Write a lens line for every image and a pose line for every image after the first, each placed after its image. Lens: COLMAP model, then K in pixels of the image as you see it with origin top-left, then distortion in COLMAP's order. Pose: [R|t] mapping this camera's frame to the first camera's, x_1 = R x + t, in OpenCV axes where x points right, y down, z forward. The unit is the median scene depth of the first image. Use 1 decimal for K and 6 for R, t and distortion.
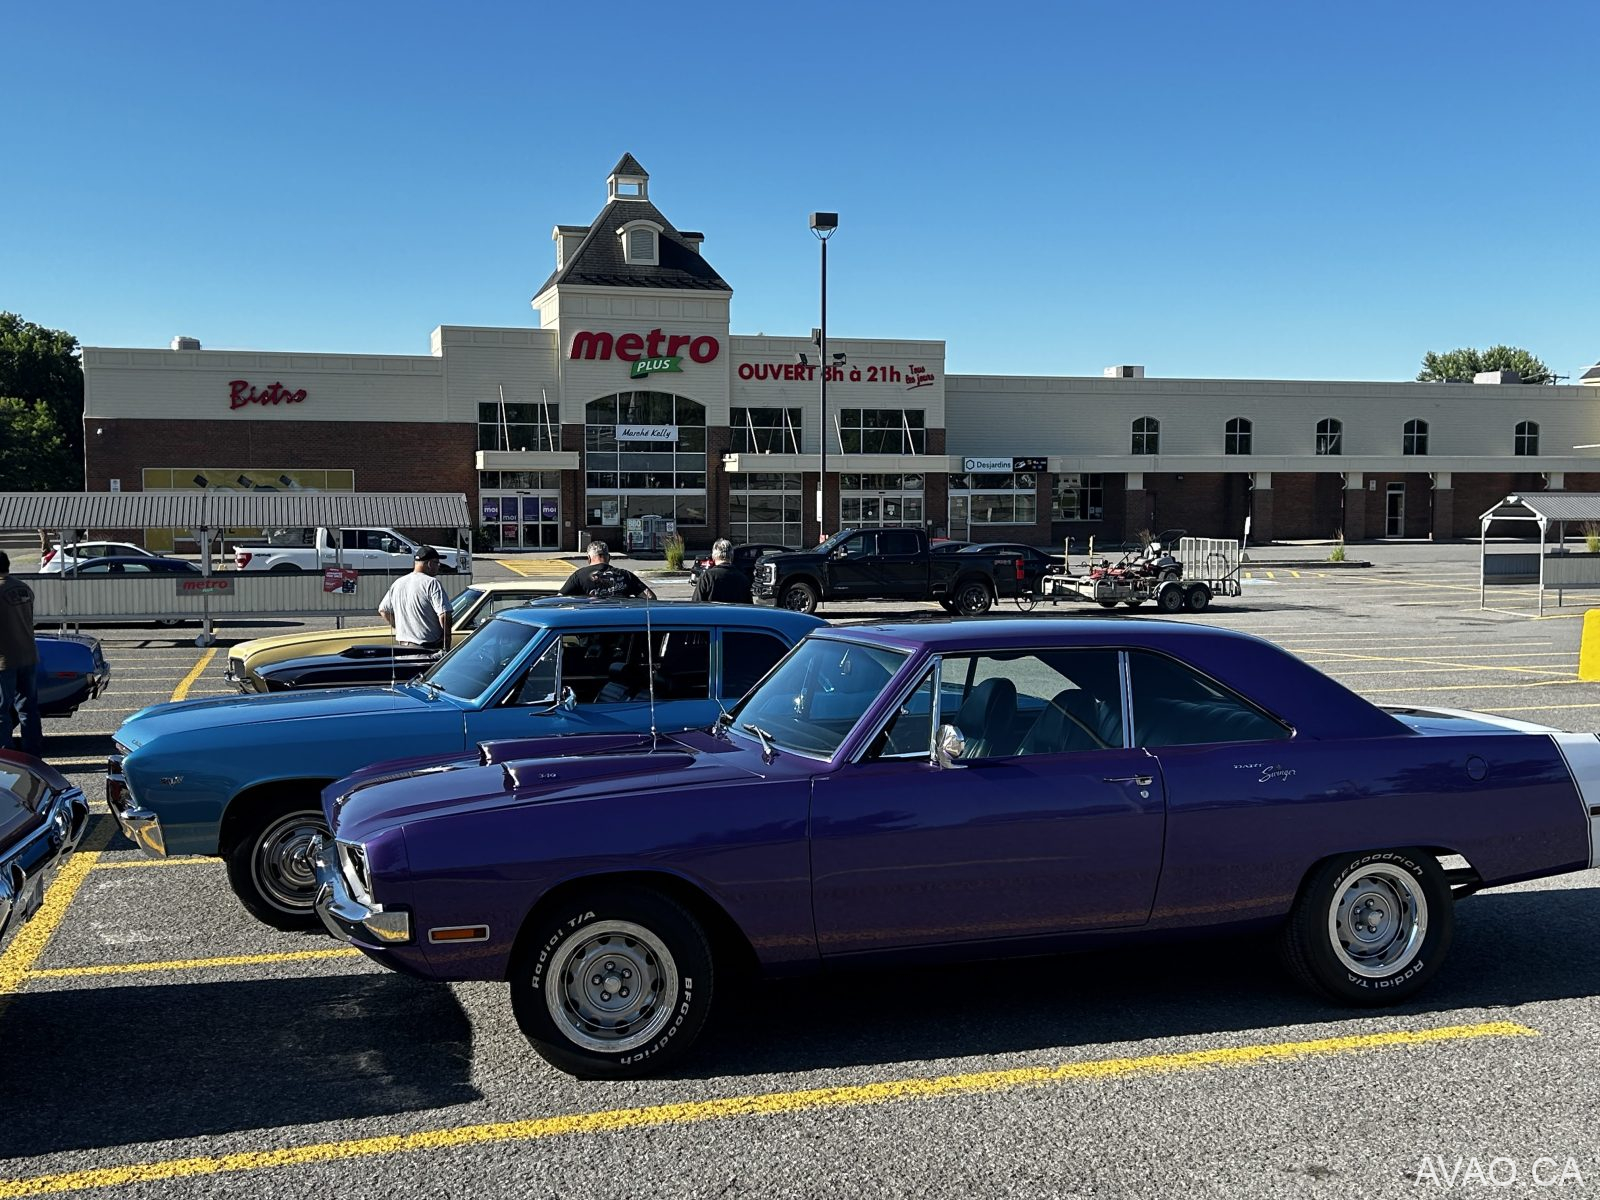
lens RADIAL K [[1728.0, 0, 803.6], [0, 1728.0, 614.9], [0, 0, 1]] dist [0.103625, 0.000000]
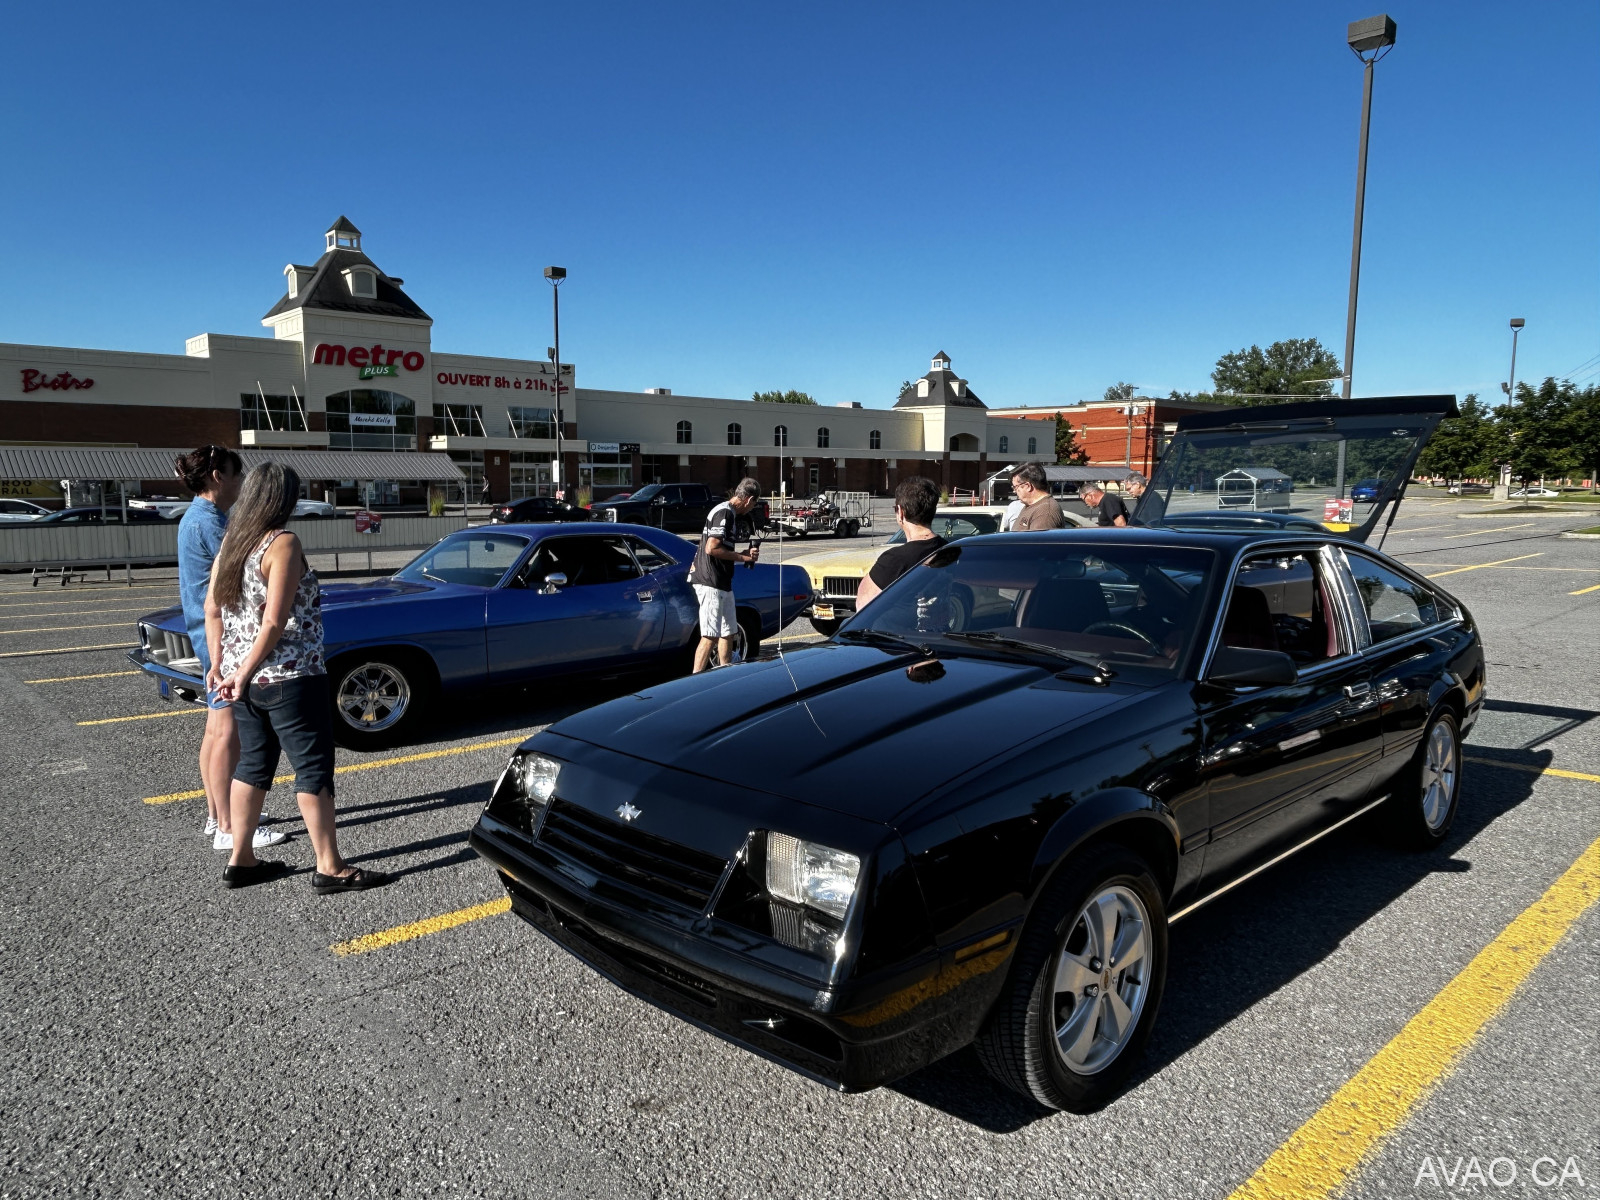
lens RADIAL K [[1031.8, 0, 802.3], [0, 1031.8, 603.3], [0, 0, 1]] dist [-0.003113, -0.004997]
pose [[0.899886, -0.048685, 0.433399, -0.147230], [0.024778, 0.997852, 0.060644, 0.000134], [-0.435421, -0.043834, 0.899159, 0.100448]]
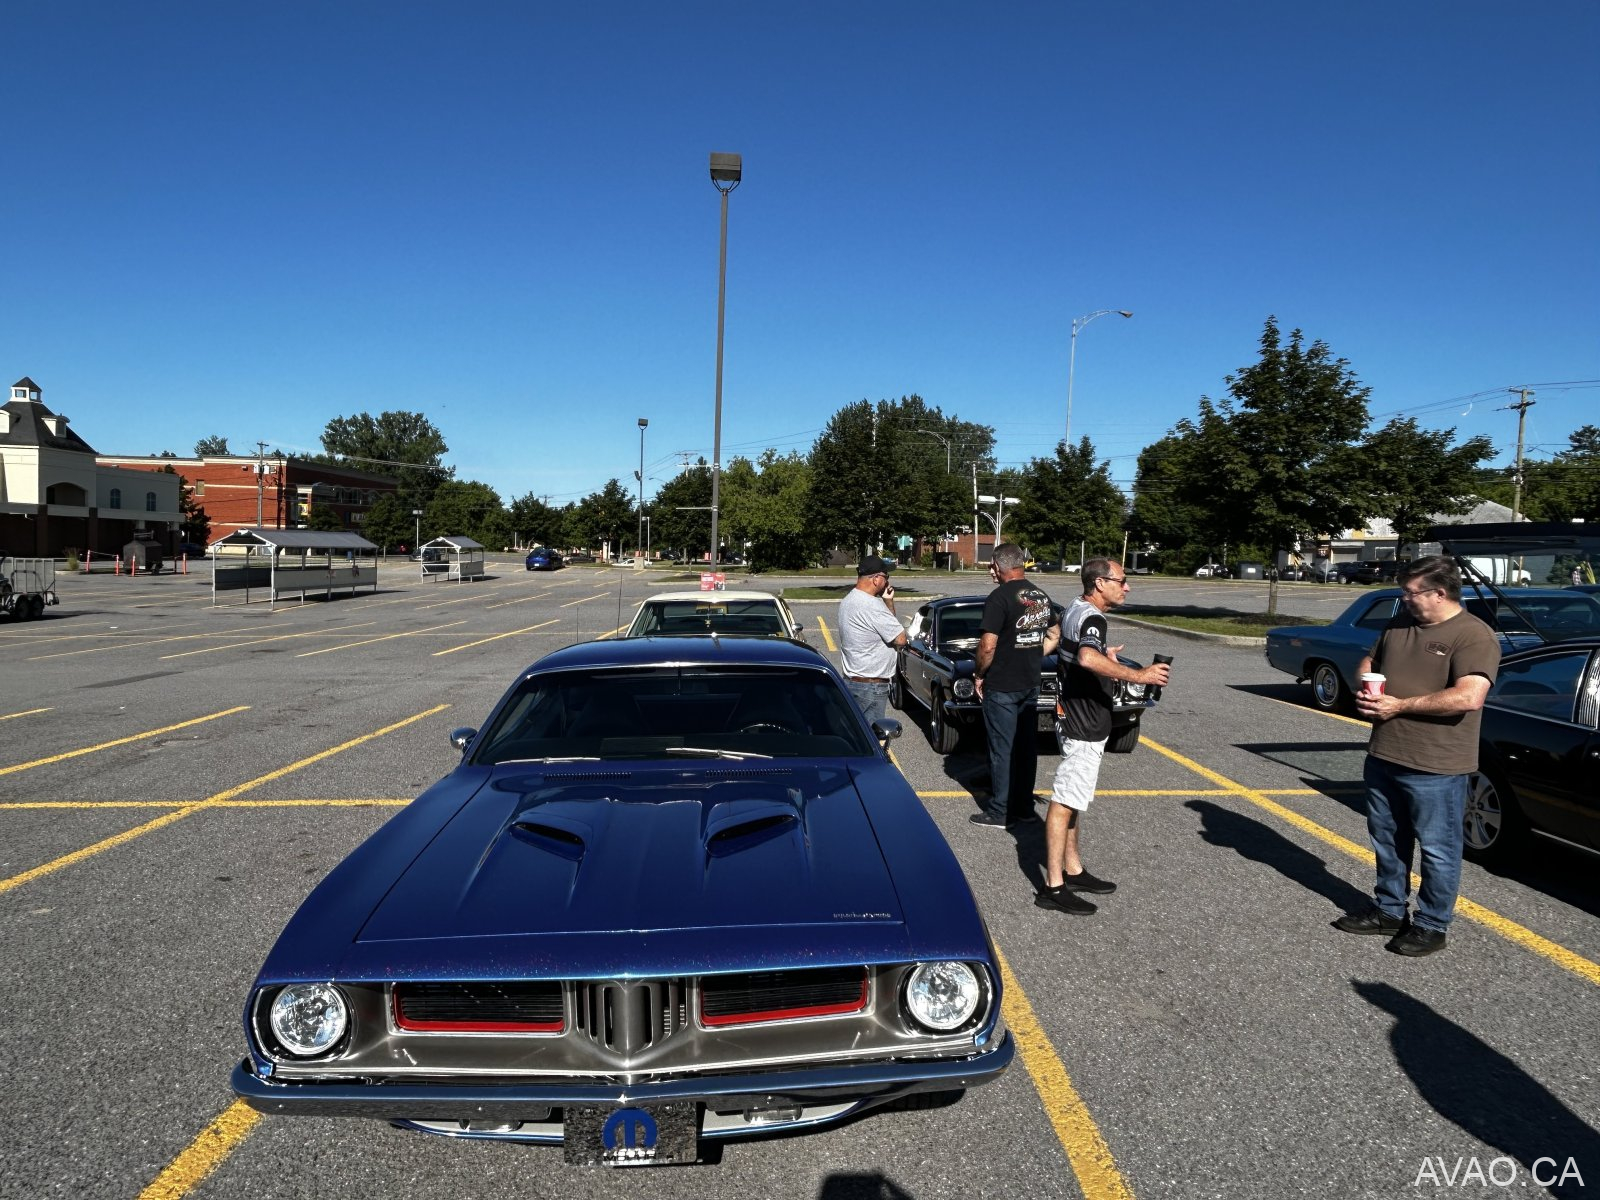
lens RADIAL K [[1031.8, 0, 793.9], [0, 1031.8, 605.7], [0, 0, 1]] dist [-0.003113, -0.004997]
pose [[0.283785, -0.039220, 0.958085, -0.188405], [0.039290, 0.998800, 0.029249, -0.007176], [-0.958083, 0.029343, 0.284986, 0.193719]]
